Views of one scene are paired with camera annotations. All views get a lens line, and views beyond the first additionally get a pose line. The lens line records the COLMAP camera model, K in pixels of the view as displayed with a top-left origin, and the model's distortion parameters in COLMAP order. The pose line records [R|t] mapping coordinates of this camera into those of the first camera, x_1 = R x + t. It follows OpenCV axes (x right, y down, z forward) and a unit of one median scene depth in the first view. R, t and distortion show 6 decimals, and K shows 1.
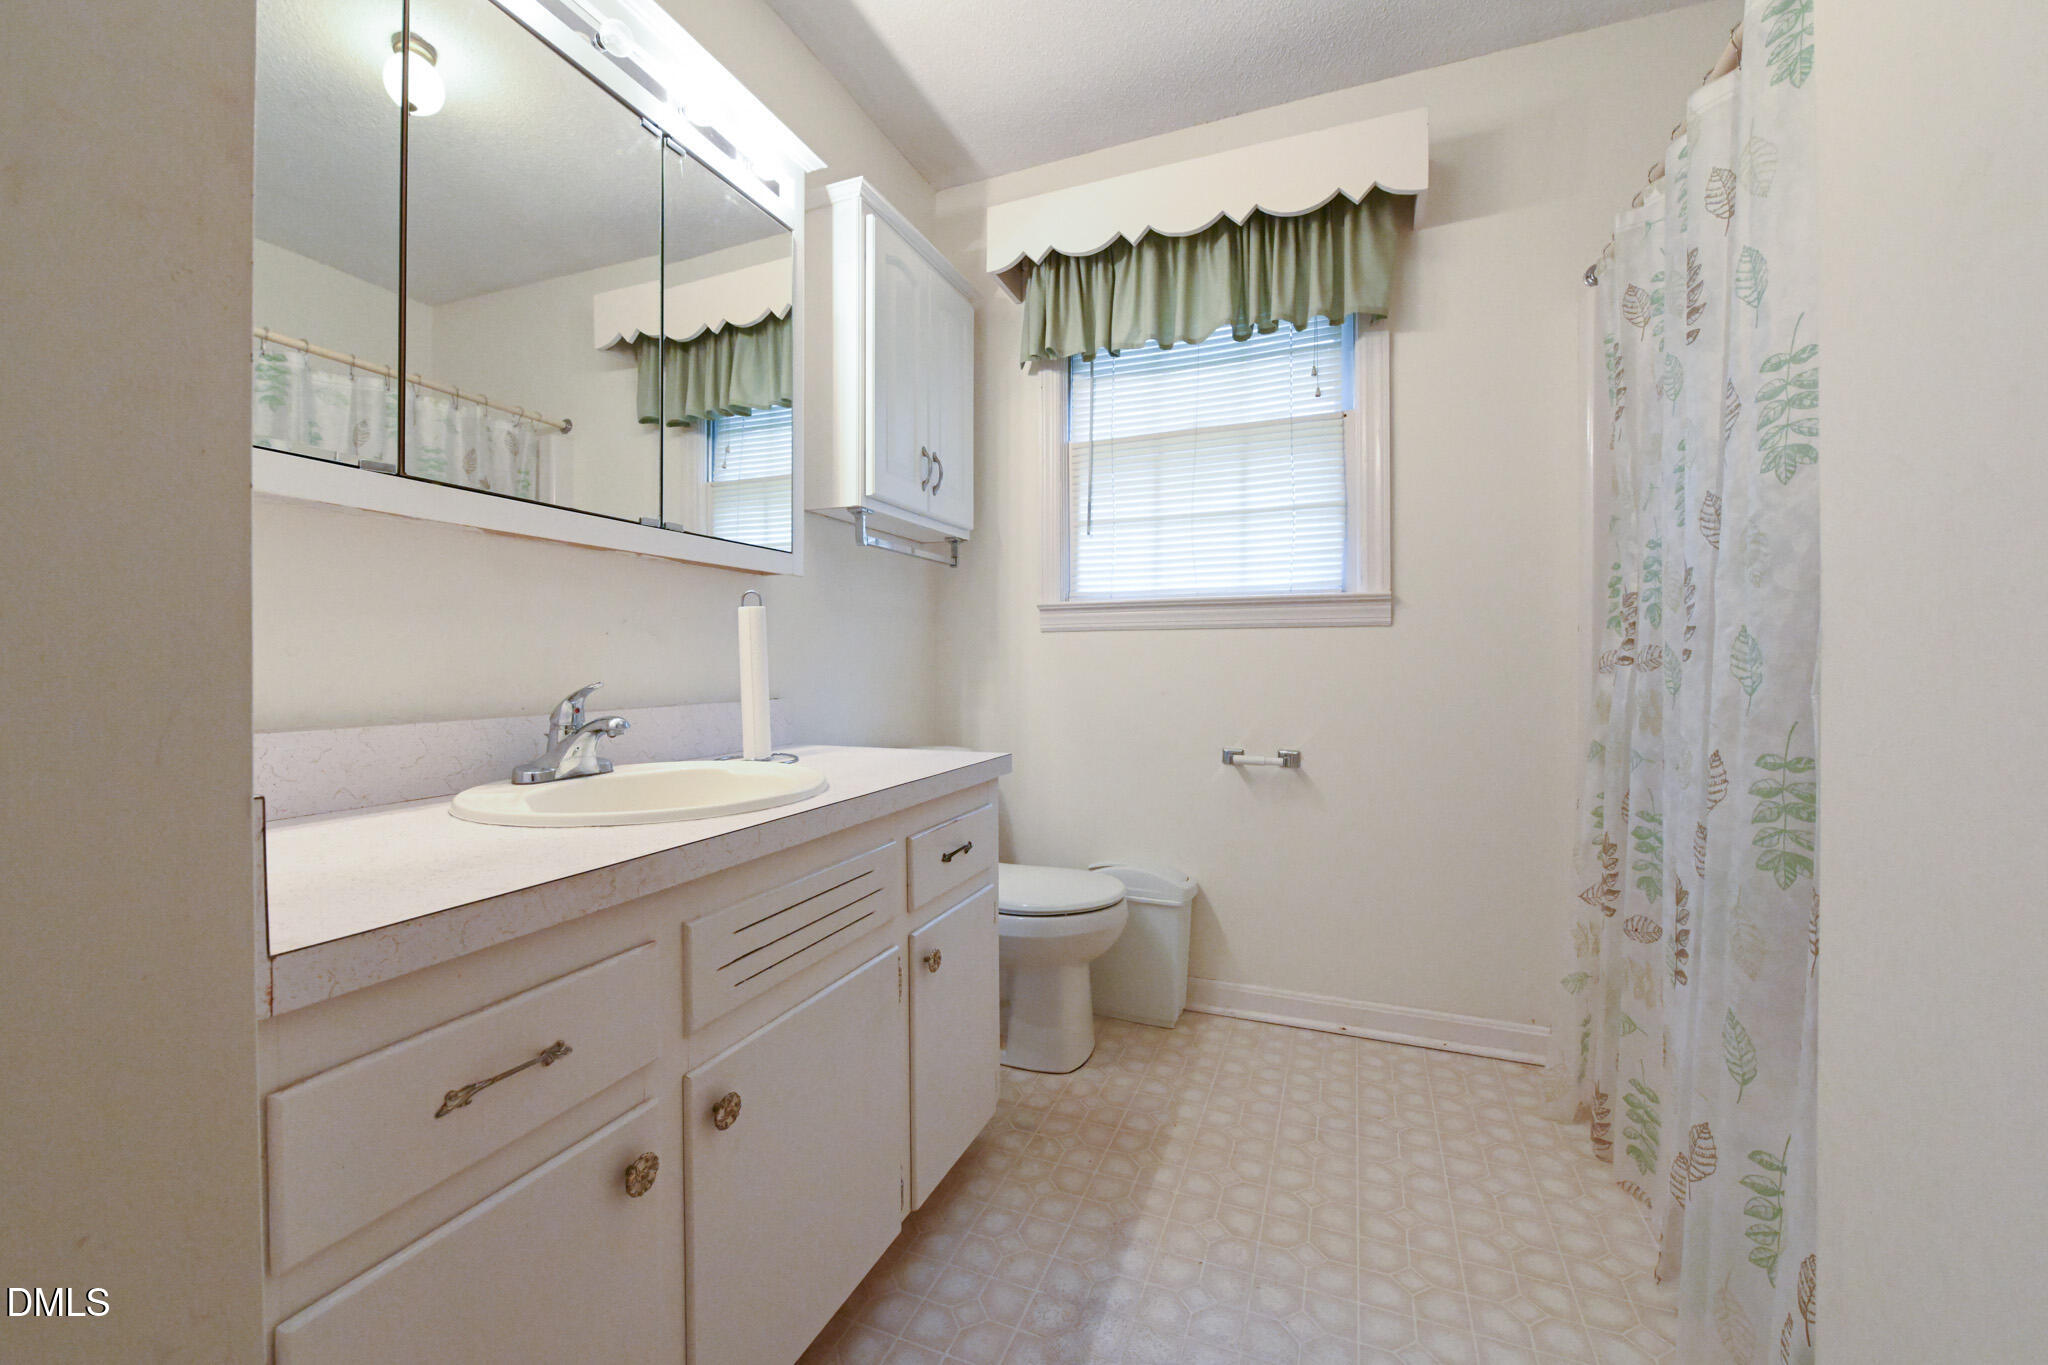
lens RADIAL K [[805.9, 0, 1025.3], [0, 805.9, 670.9], [0, 0, 1]] dist [-0.010118, -0.001017]
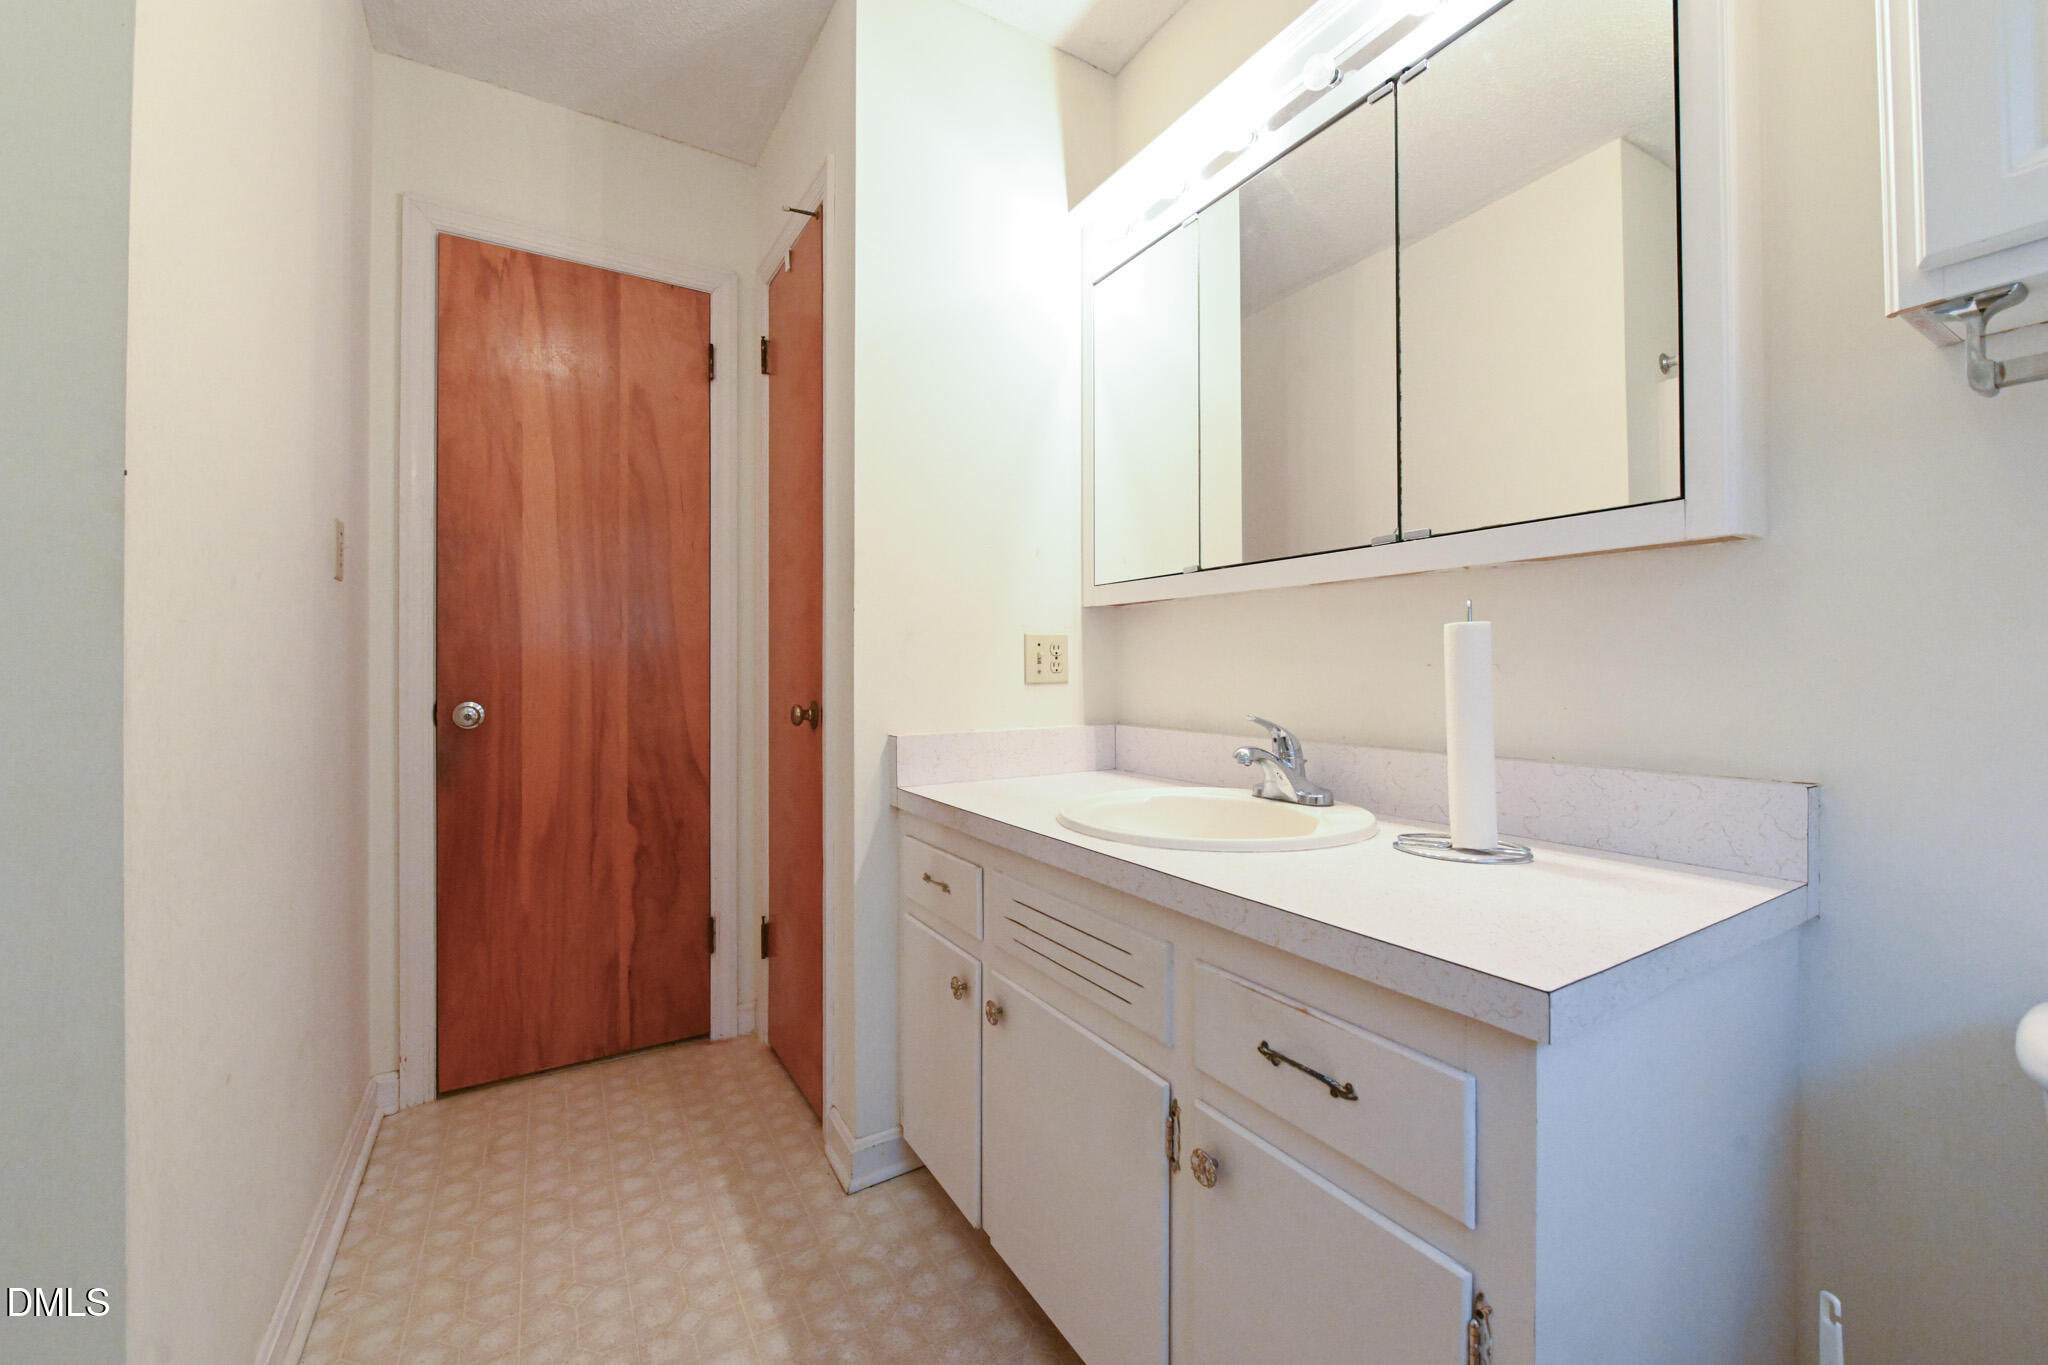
lens RADIAL K [[805.9, 0, 1025.3], [0, 805.9, 670.9], [0, 0, 1]] dist [-0.010118, -0.001017]
pose [[-0.592189, 0.021171, -0.805521, 0.693719], [0.008699, 0.999765, 0.019881, -0.088926], [0.805752, 0.004766, -0.592234, 1.748994]]
